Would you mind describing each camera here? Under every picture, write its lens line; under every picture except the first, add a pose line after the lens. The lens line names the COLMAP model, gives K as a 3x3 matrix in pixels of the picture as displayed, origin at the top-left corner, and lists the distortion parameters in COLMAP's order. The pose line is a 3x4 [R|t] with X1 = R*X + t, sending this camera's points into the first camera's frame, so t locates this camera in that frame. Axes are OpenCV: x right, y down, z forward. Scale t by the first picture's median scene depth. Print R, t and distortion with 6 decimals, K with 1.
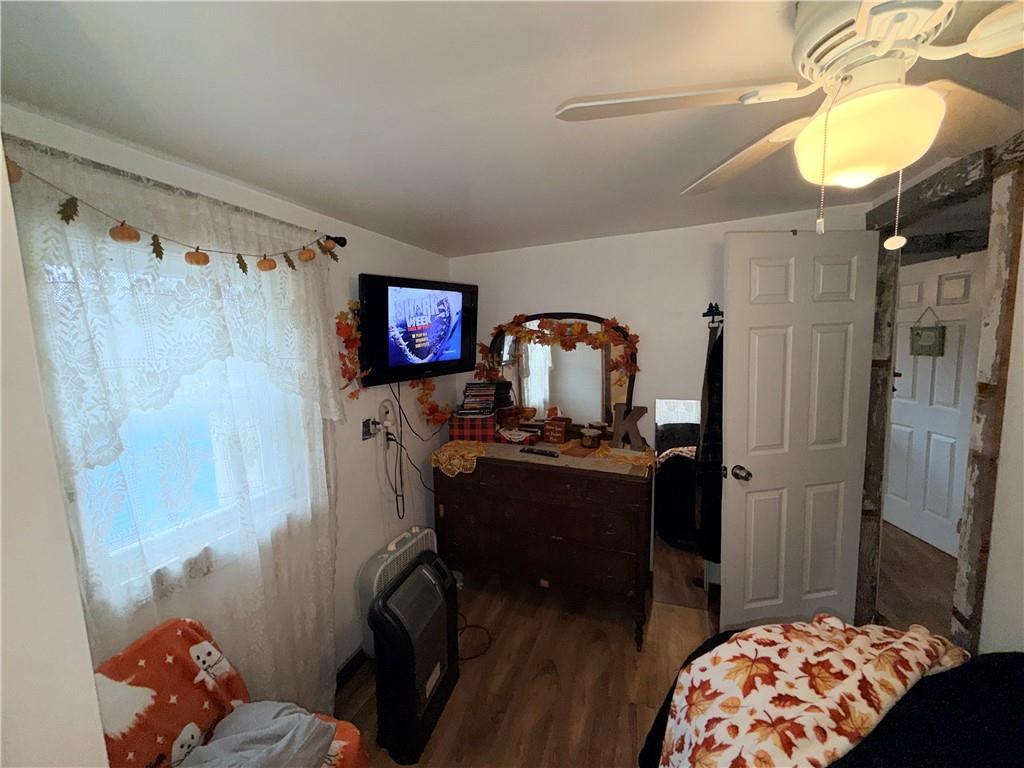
lens RADIAL K [[408.4, 0, 512.0], [0, 408.4, 384.0], [0, 0, 1]] dist [-0.000076, 0.000091]
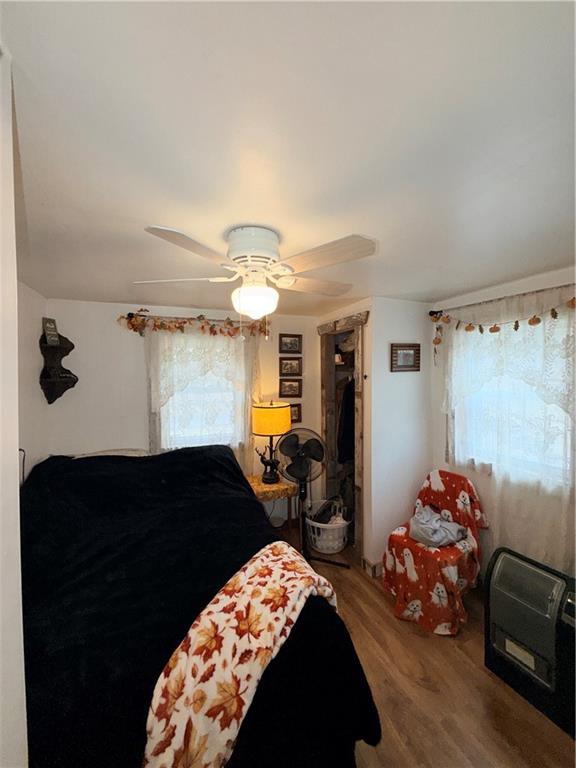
lens RADIAL K [[306.3, 0, 288.0], [0, 306.3, 384.0], [0, 0, 1]] dist [-0.000076, 0.000091]
pose [[-0.730222, 0.074026, -0.679188, 1.216702], [-0.033877, 0.988967, 0.144211, -0.232125], [0.682370, 0.128315, -0.719657, 1.539521]]
